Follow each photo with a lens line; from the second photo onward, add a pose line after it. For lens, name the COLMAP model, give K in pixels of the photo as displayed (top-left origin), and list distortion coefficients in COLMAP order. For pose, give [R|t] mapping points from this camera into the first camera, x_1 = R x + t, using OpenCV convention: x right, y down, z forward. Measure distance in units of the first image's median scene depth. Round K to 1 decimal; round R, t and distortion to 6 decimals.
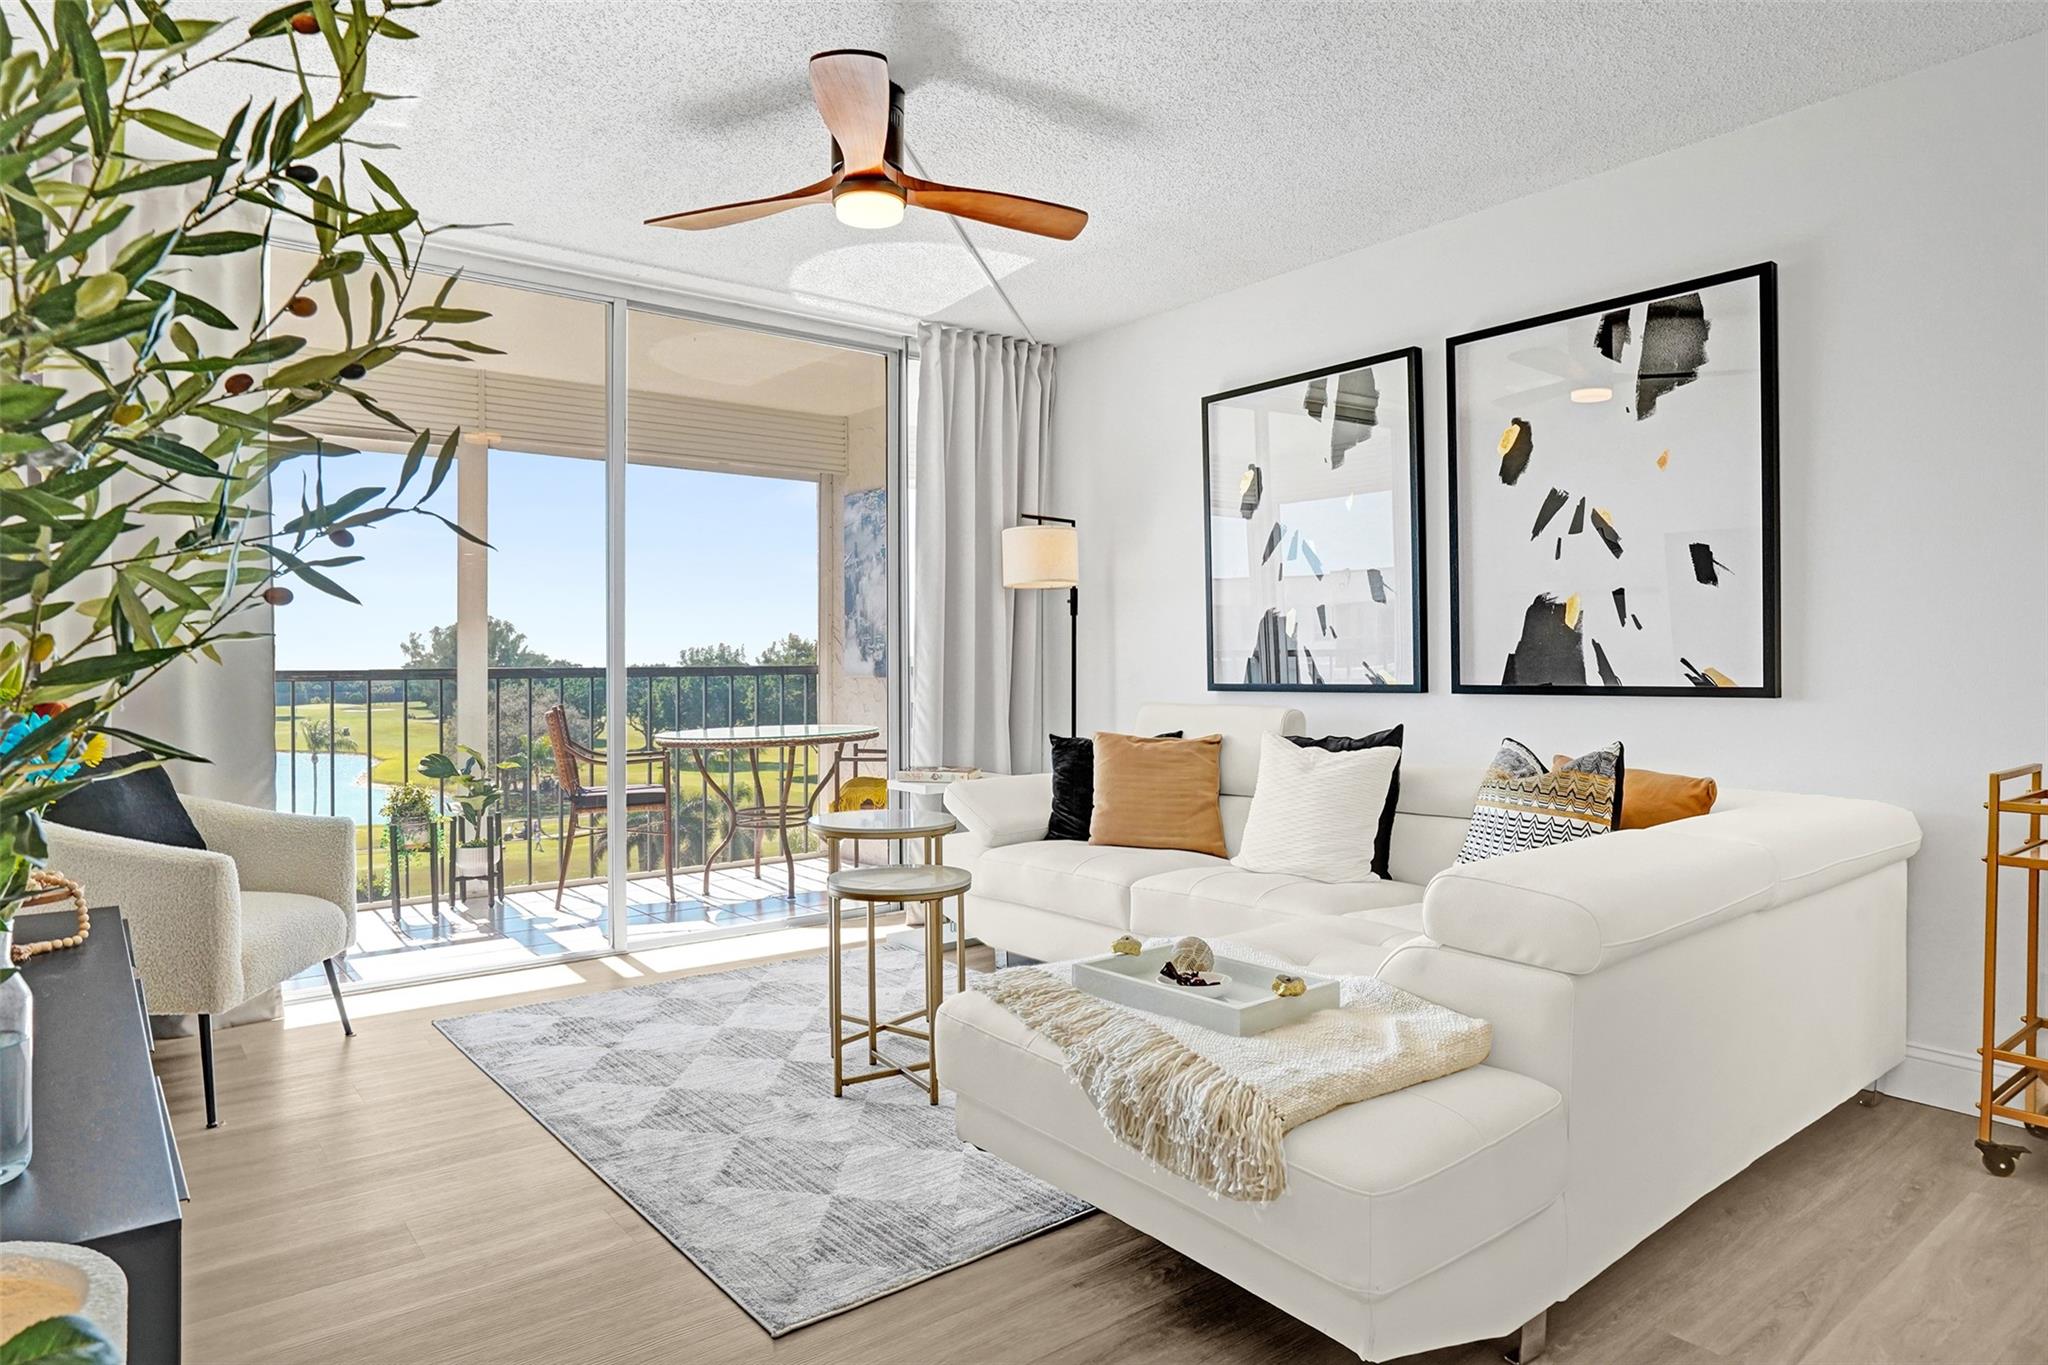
lens RADIAL K [[1198.8, 0, 1026.4], [0, 1198.8, 679.3], [0, 0, 1]] dist [-0.026330, 0.001978]
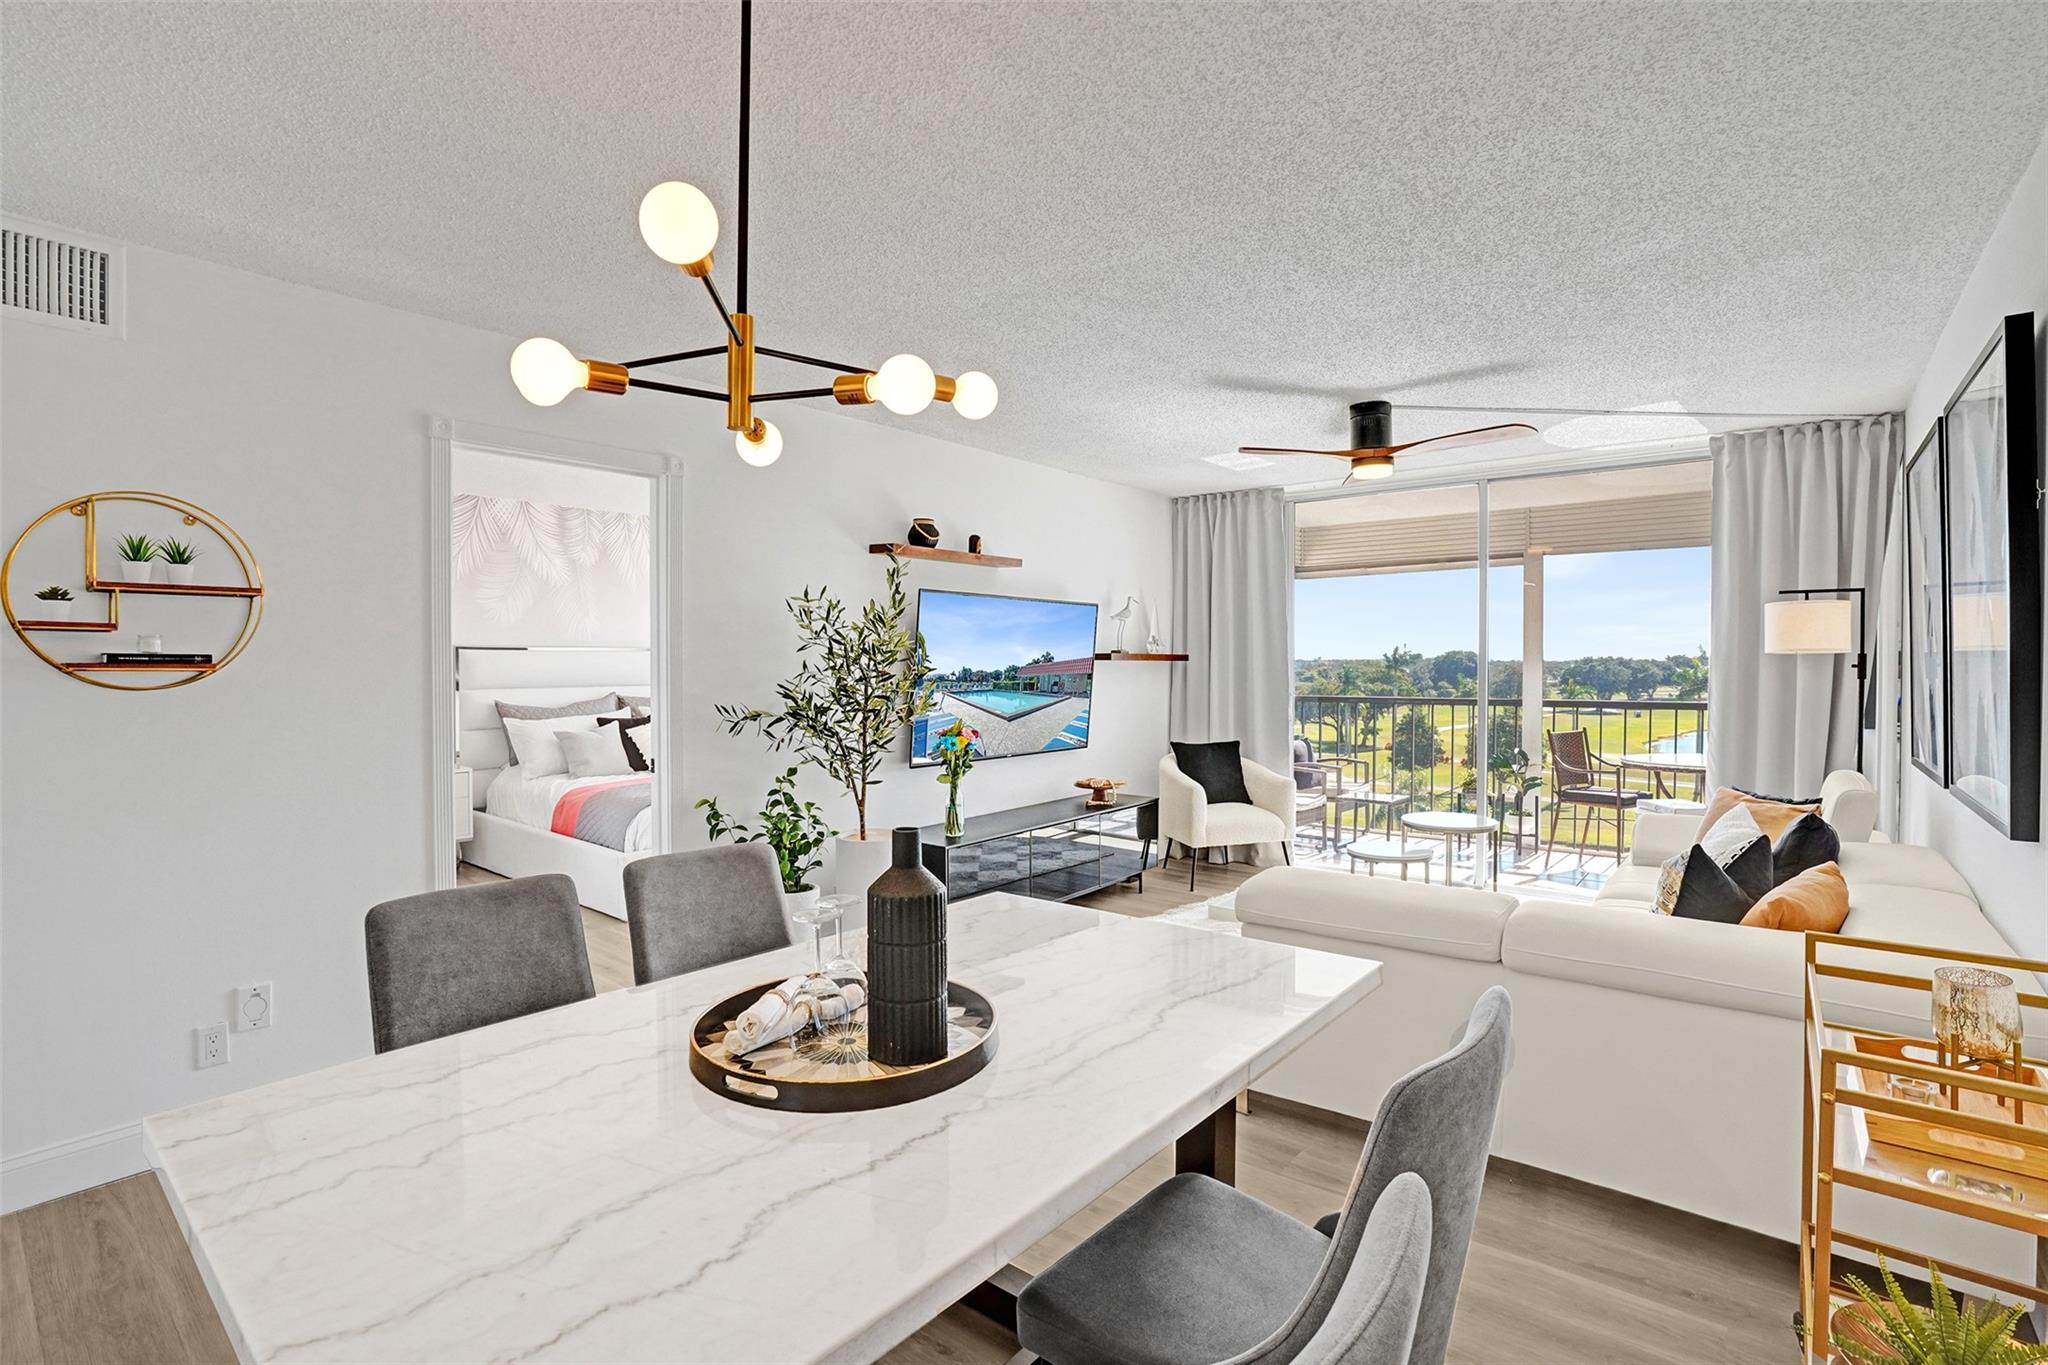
lens RADIAL K [[975.4, 0, 1050.5], [0, 975.4, 679.6], [0, 0, 1]] dist [-0.017724, 0.000492]
pose [[0.237309, 0.021769, -0.971190, 0.988245], [-0.008518, 0.999757, 0.020328, -0.091256], [0.971397, 0.003449, 0.237437, 0.157661]]
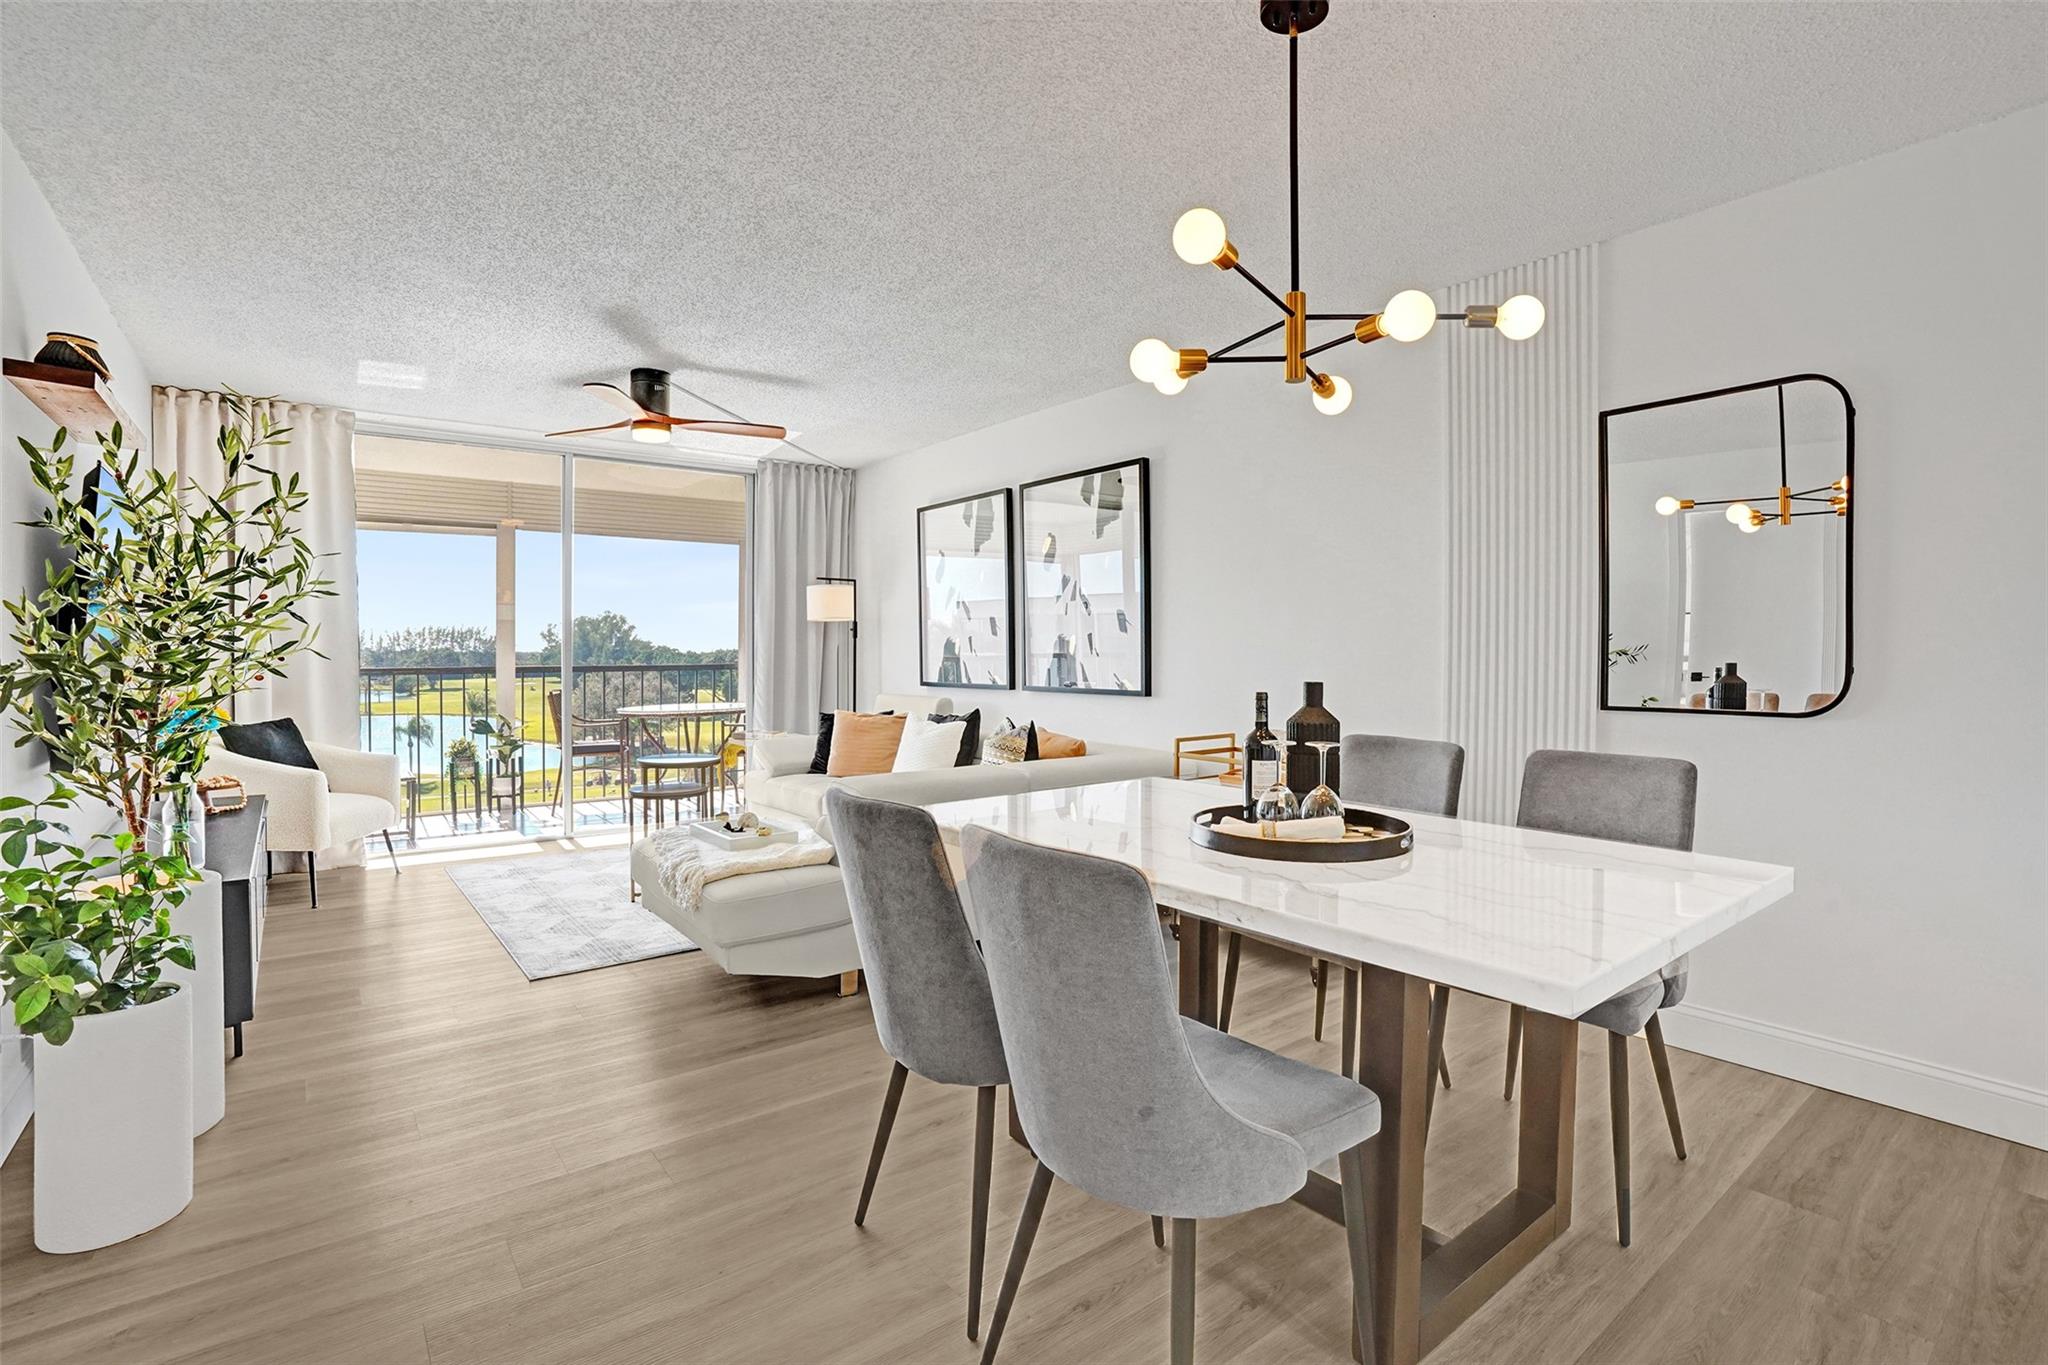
lens RADIAL K [[951.7, 0, 1016.9], [0, 951.7, 674.3], [0, 0, 1]] dist [-0.071556, 0.028300]
pose [[0.999860, 0.006225, -0.015529, 0.399331], [-0.006029, 0.999903, 0.012595, -0.031431], [0.015606, -0.012499, 0.999800, -0.405839]]
